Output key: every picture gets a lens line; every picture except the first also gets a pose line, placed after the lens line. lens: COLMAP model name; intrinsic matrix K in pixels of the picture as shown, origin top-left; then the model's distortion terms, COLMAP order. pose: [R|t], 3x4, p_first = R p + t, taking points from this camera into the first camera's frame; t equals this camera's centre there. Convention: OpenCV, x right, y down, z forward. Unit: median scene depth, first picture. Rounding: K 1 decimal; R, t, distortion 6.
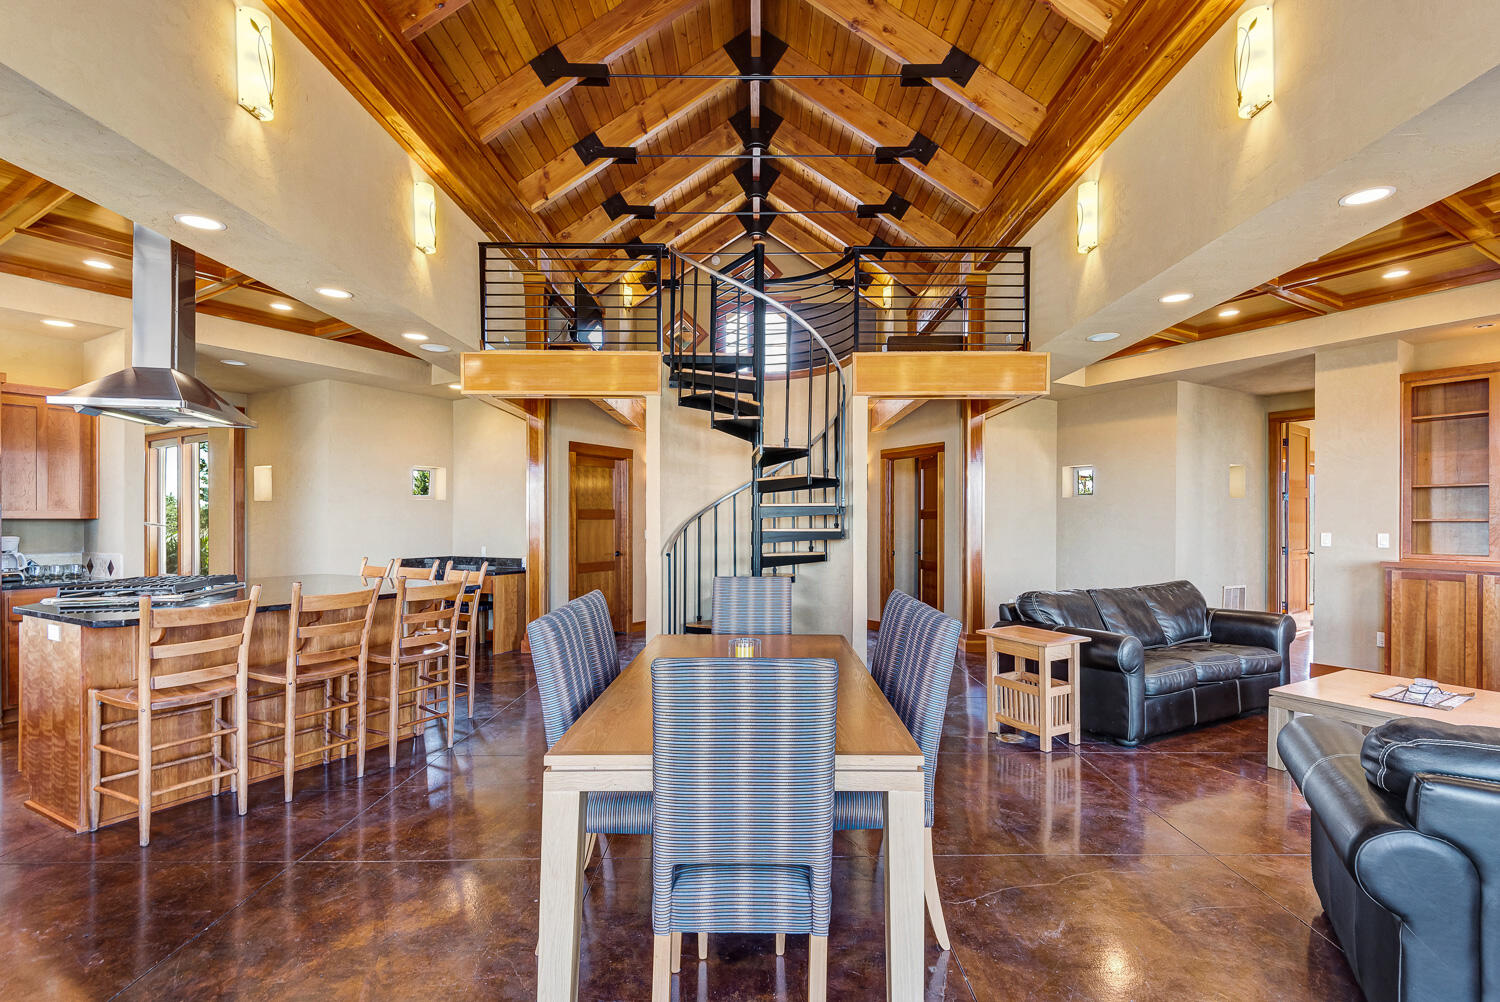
lens RADIAL K [[702.5, 0, 759.0], [0, 702.5, 516.5], [0, 0, 1]] dist [0.020762, -0.010908]
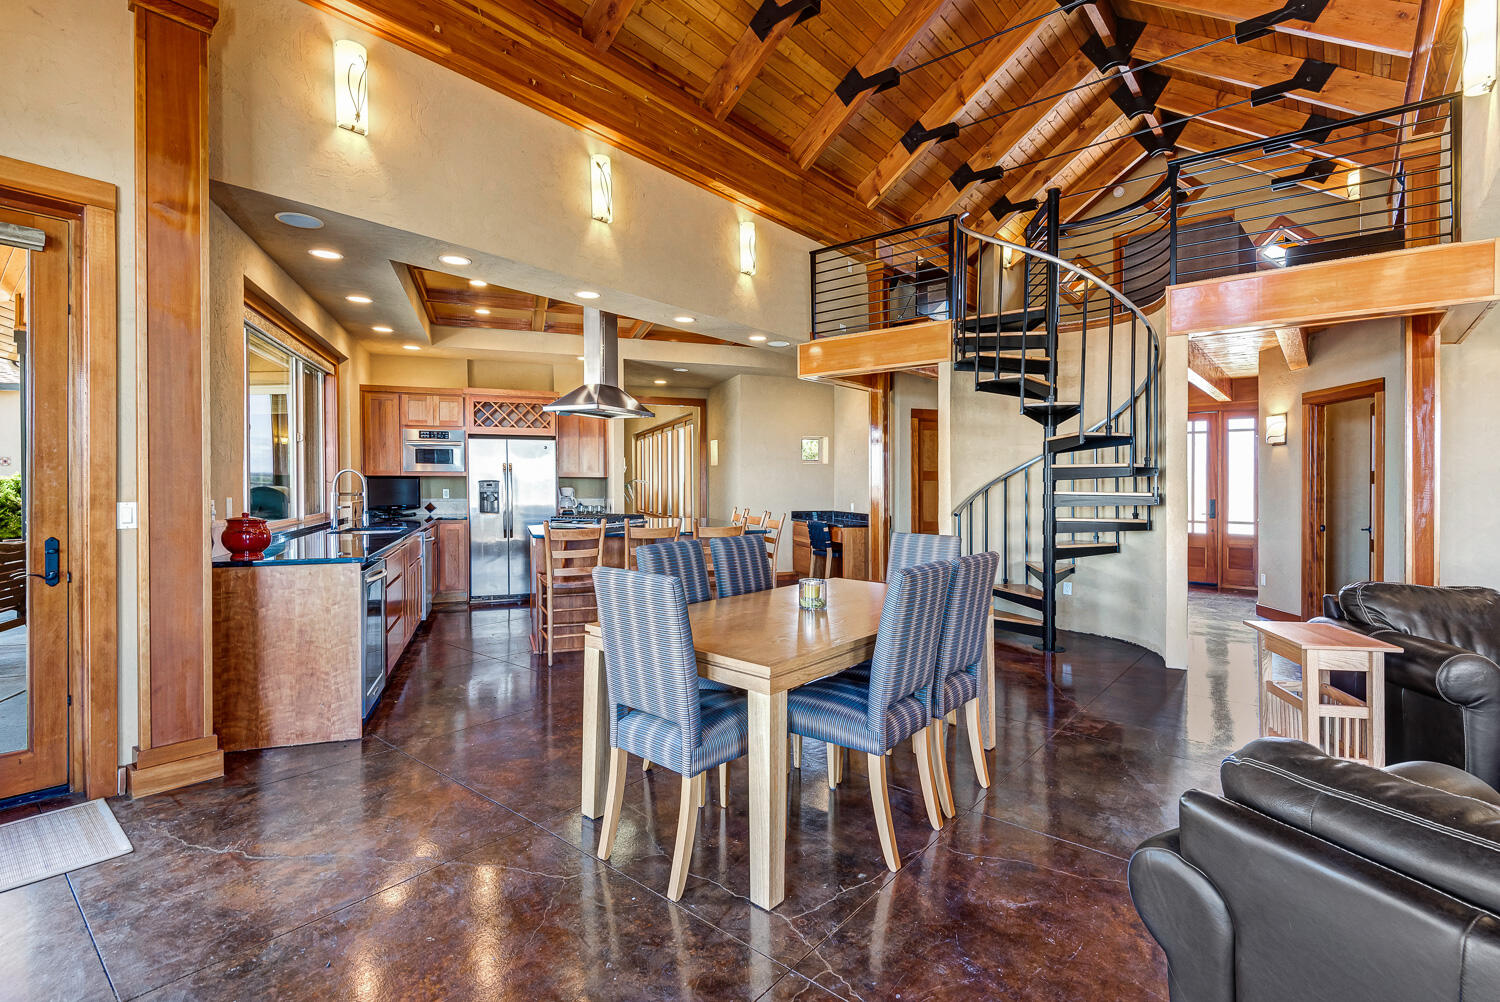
lens RADIAL K [[702.5, 0, 743.8], [0, 702.5, 488.8], [0, 0, 1]] dist [0.020762, -0.010908]
pose [[0.753956, 0.014673, -0.656761, 0.283880], [-0.003951, 0.999834, 0.017802, -0.000924], [0.656913, -0.010827, 0.753889, 0.007947]]
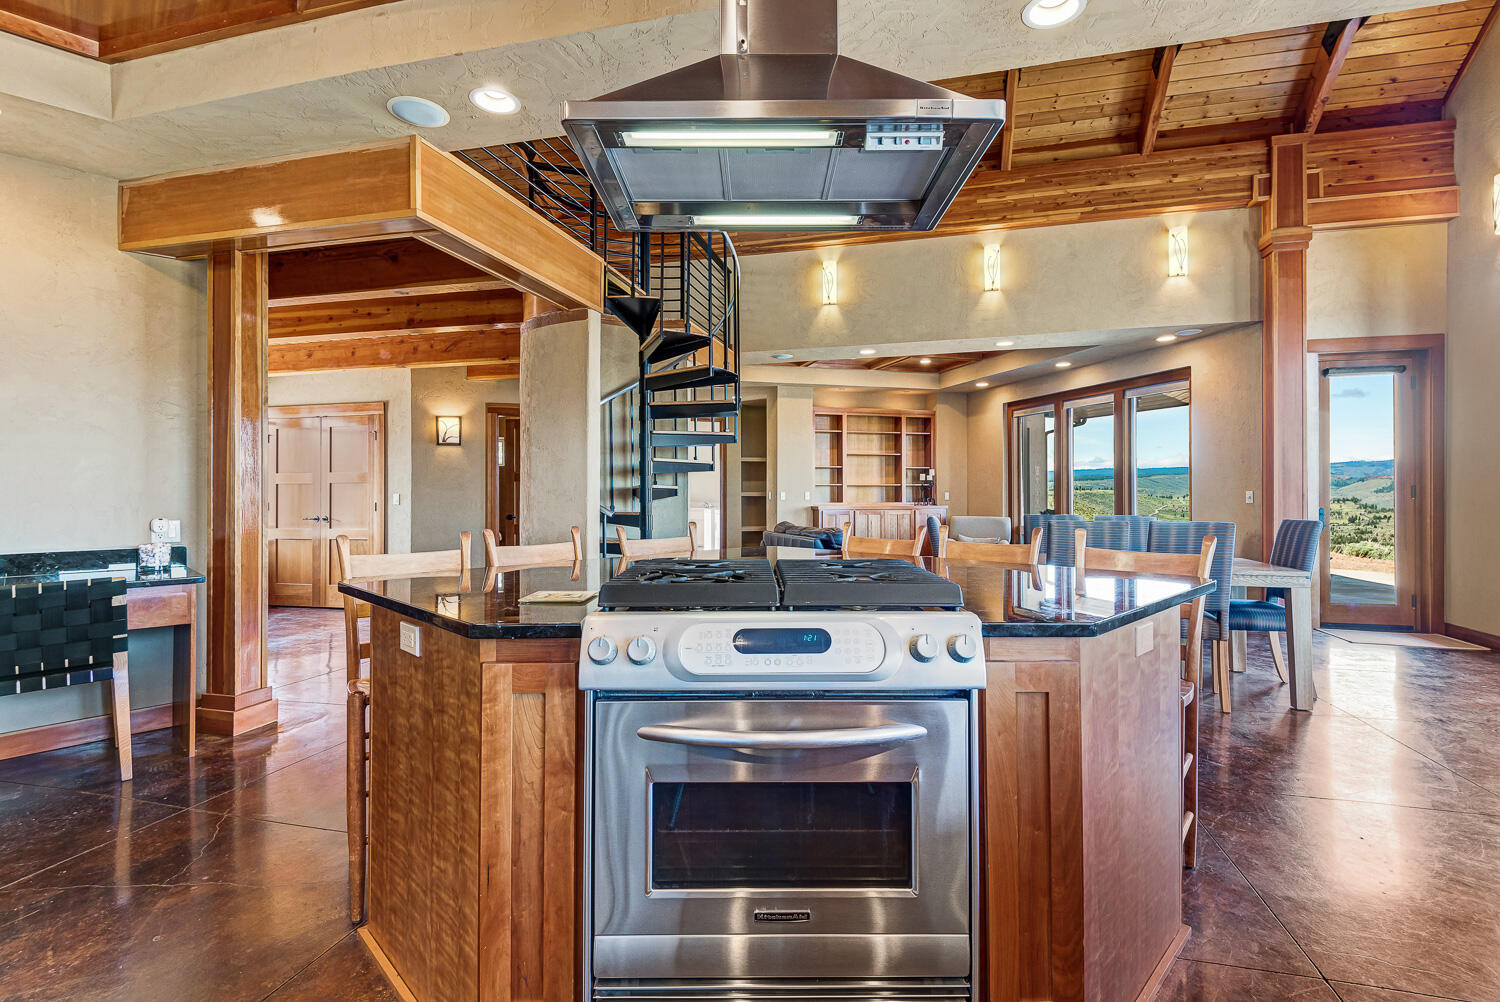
lens RADIAL K [[702.5, 0, 749.0], [0, 702.5, 498.3], [0, 0, 1]] dist [0.020762, -0.010908]
pose [[0.273682, -0.002032, 0.961818, -0.753150], [-0.004844, 0.999982, 0.003491, 0.029380], [-0.961808, -0.005614, 0.273668, 0.535089]]
